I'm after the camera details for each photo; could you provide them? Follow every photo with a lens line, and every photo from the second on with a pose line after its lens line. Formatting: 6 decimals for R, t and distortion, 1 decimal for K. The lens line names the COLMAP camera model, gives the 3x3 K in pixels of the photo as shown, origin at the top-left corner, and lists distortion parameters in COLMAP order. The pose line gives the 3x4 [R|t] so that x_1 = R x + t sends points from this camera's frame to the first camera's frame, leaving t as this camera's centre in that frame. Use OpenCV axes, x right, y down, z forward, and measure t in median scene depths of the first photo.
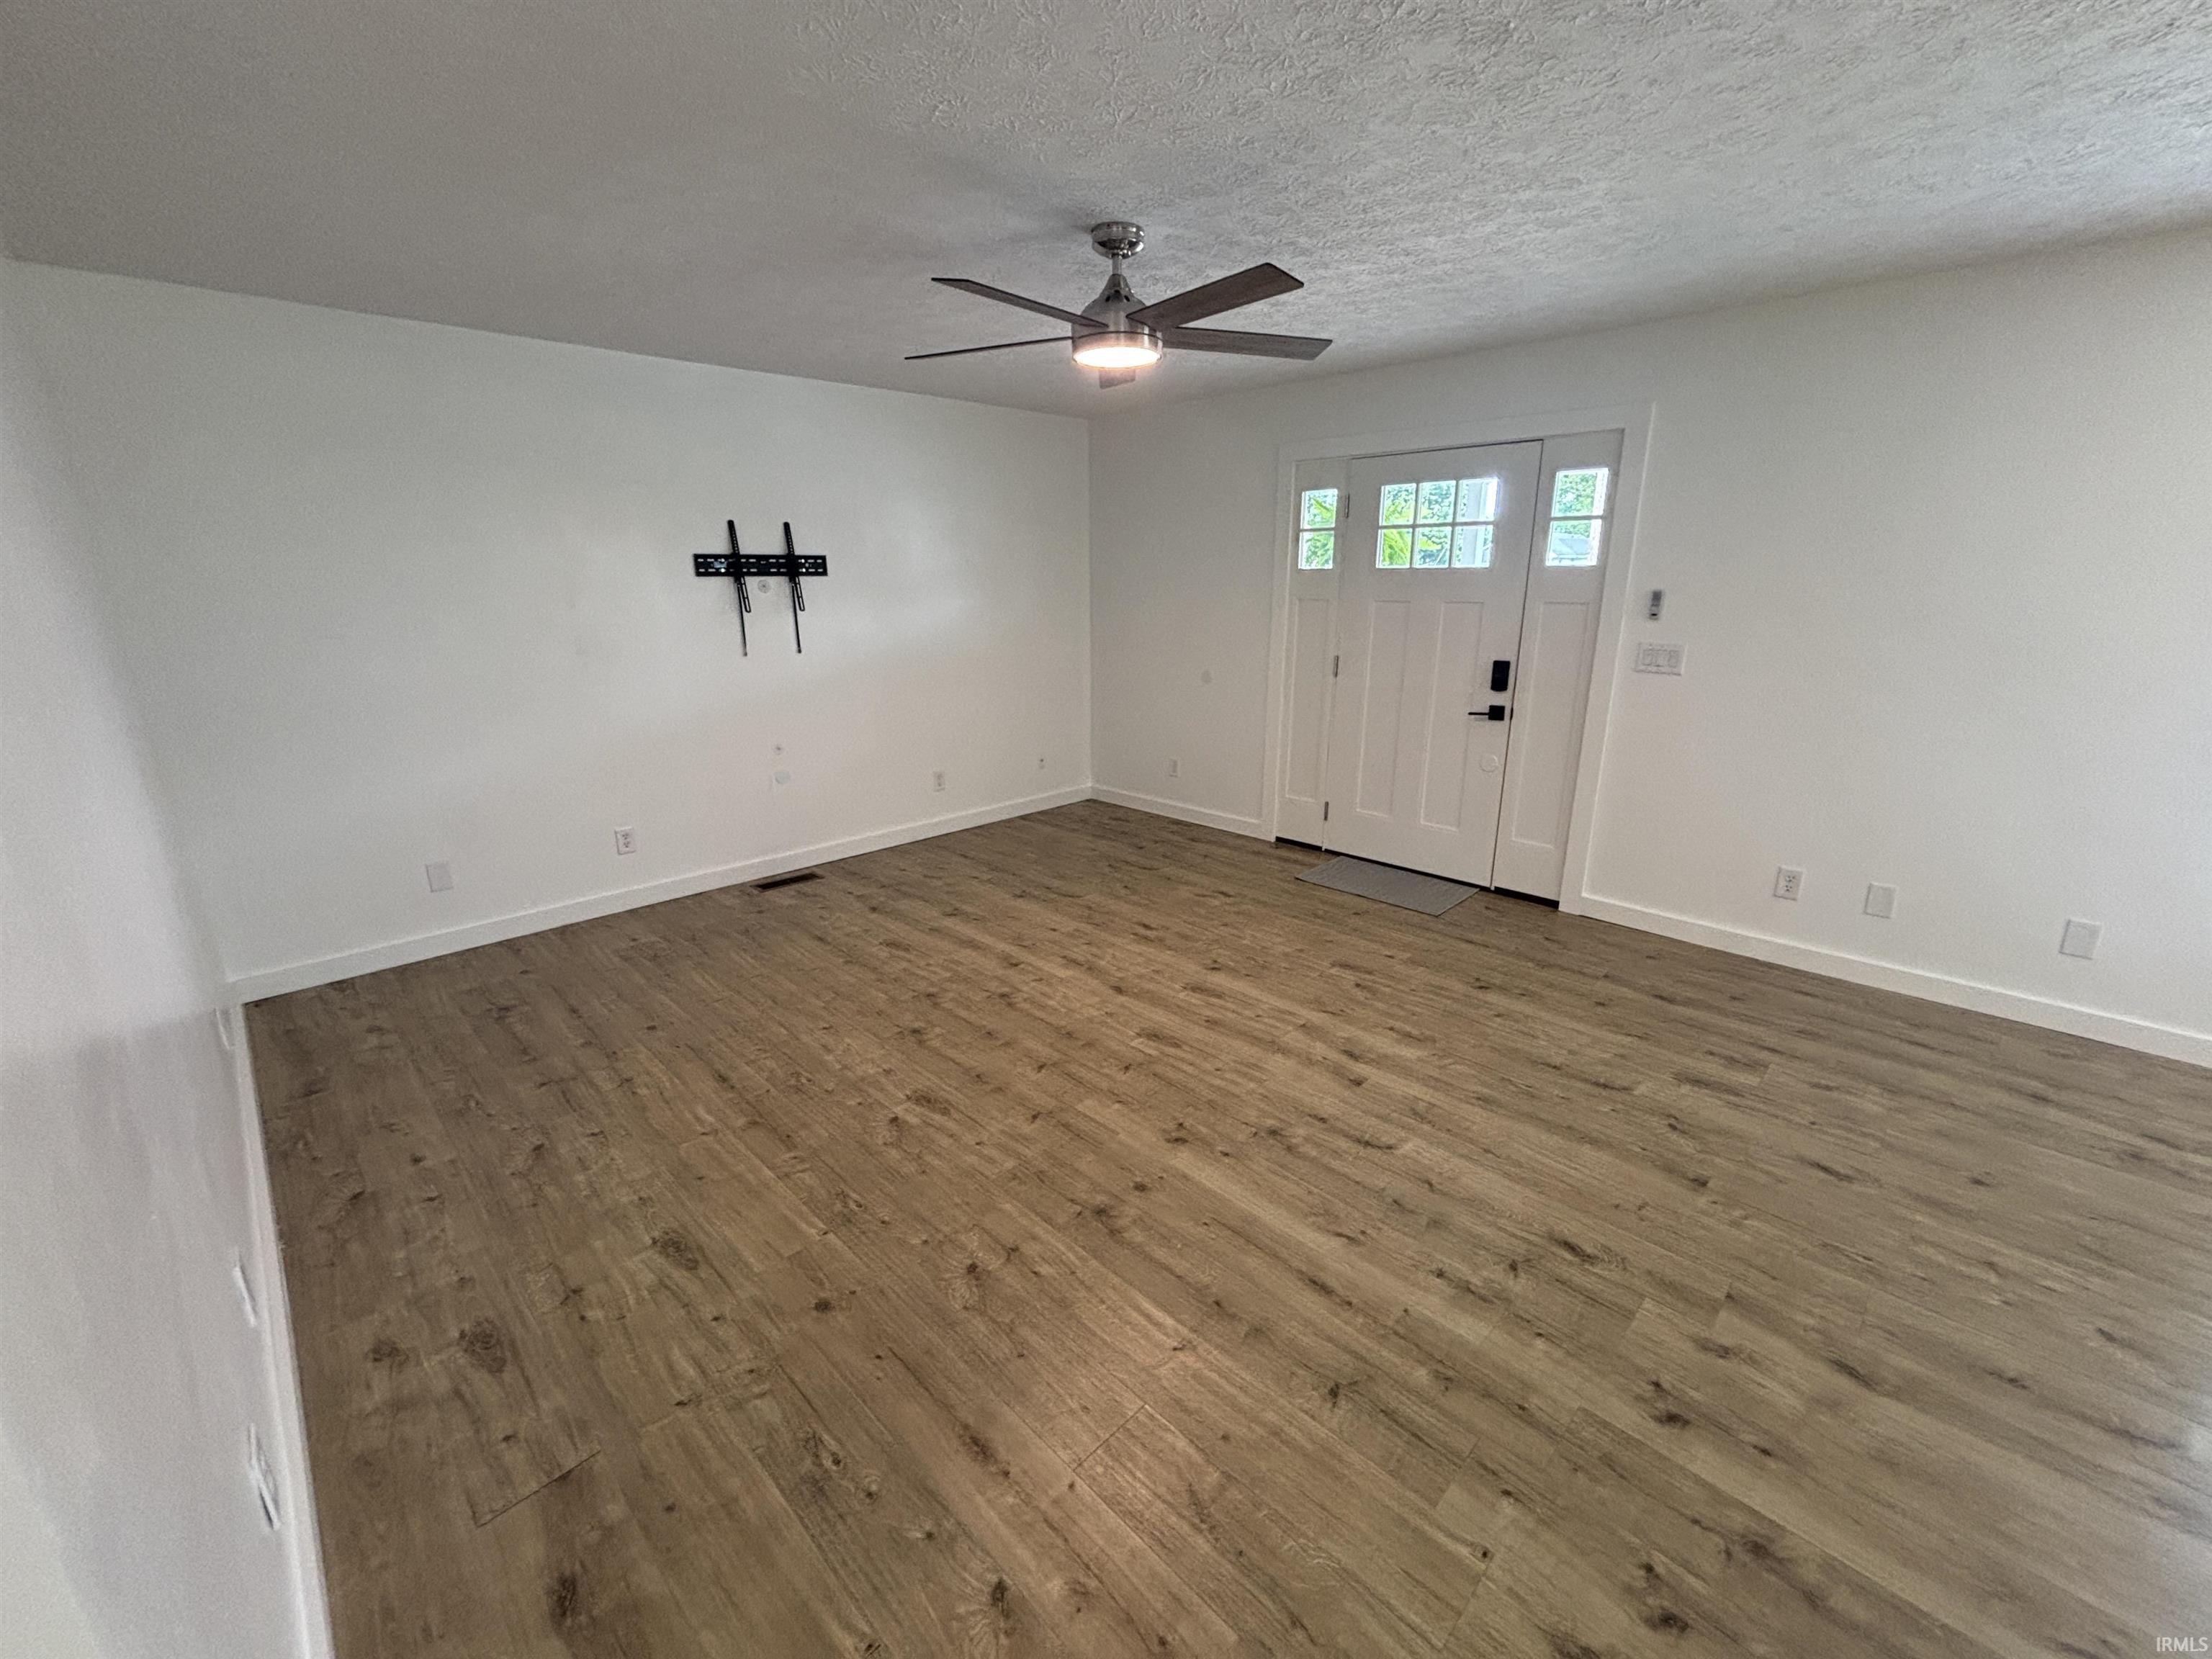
lens RADIAL K [[893.2, 0, 1092.5], [0, 893.2, 827.6], [0, 0, 1]] dist [0.002131, -0.000512]
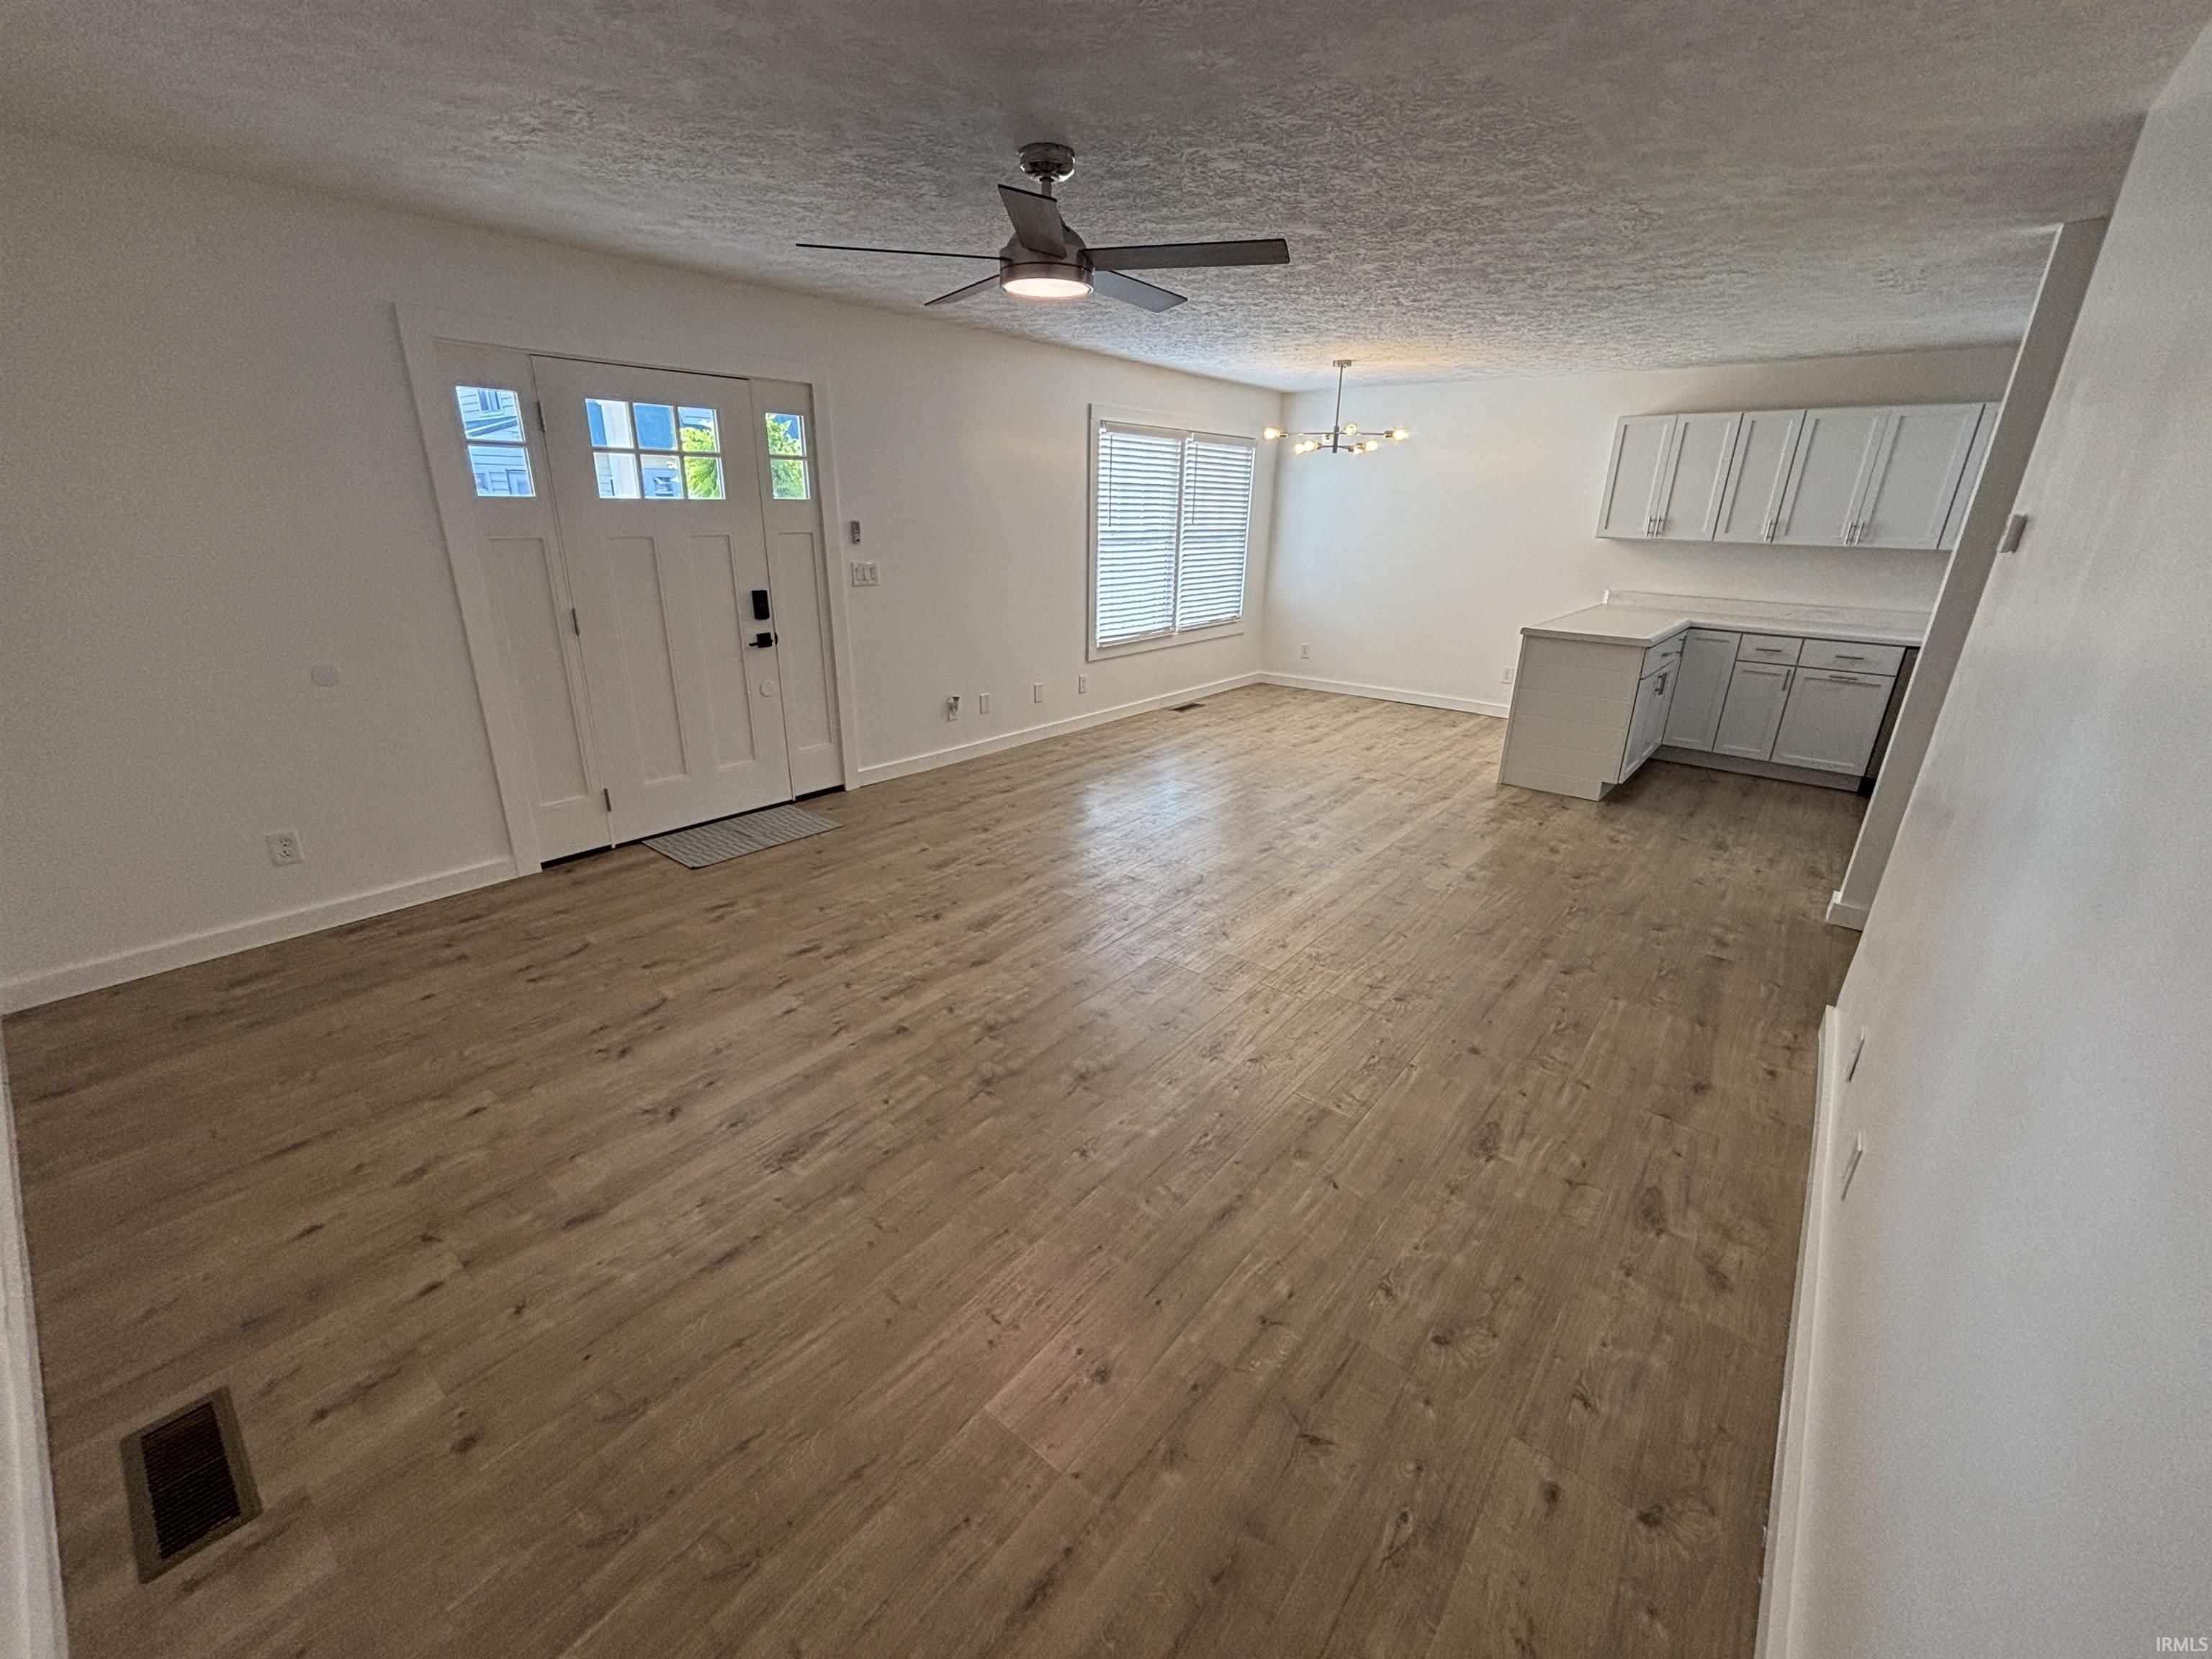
lens RADIAL K [[893.2, 0, 1116.3], [0, 893.2, 817.4], [0, 0, 1]] dist [0.002131, -0.000512]
pose [[-0.115951, -0.327476, 0.937718, -0.794227], [0.253683, 0.903010, 0.346724, -0.239532], [-0.960313, 0.278086, -0.021630, 0.810358]]
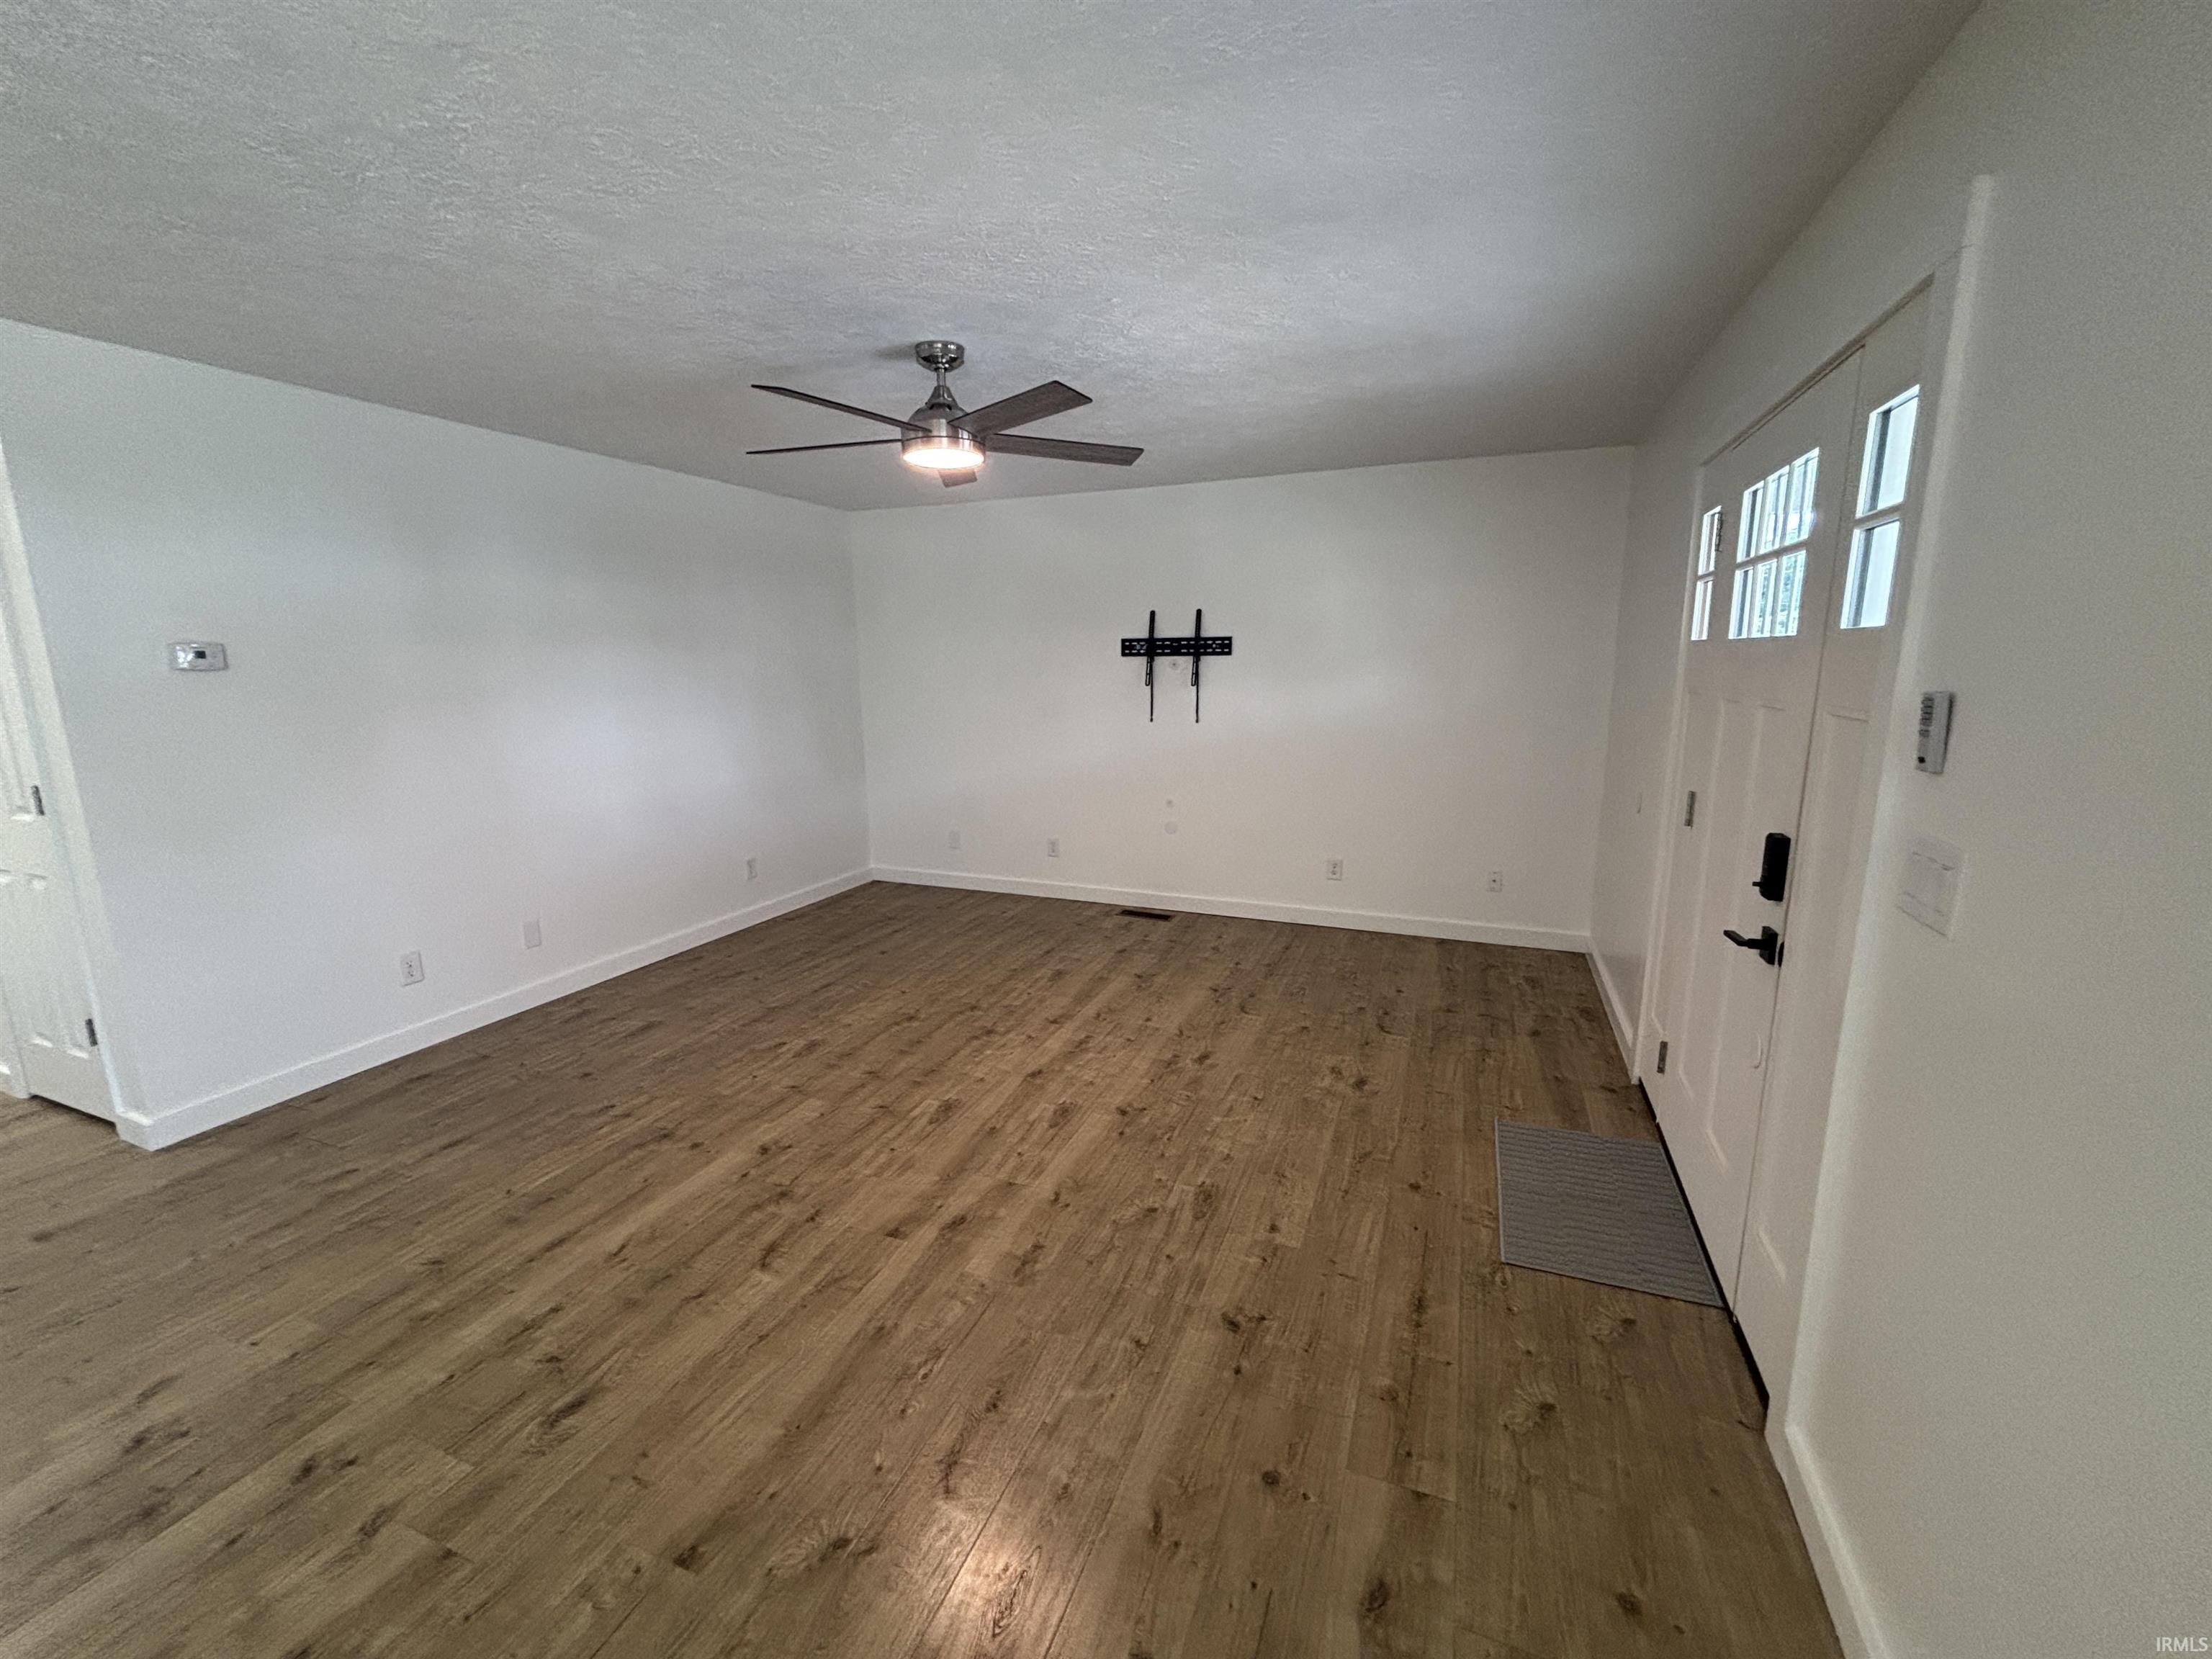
lens RADIAL K [[893.2, 0, 1109.3], [0, 893.2, 812.5], [0, 0, 1]] dist [0.002131, -0.000512]
pose [[0.400182, 0.159197, -0.902502, 0.862830], [-0.244946, 0.967548, 0.062059, -0.167714], [0.883094, 0.196230, 0.426190, 0.581541]]
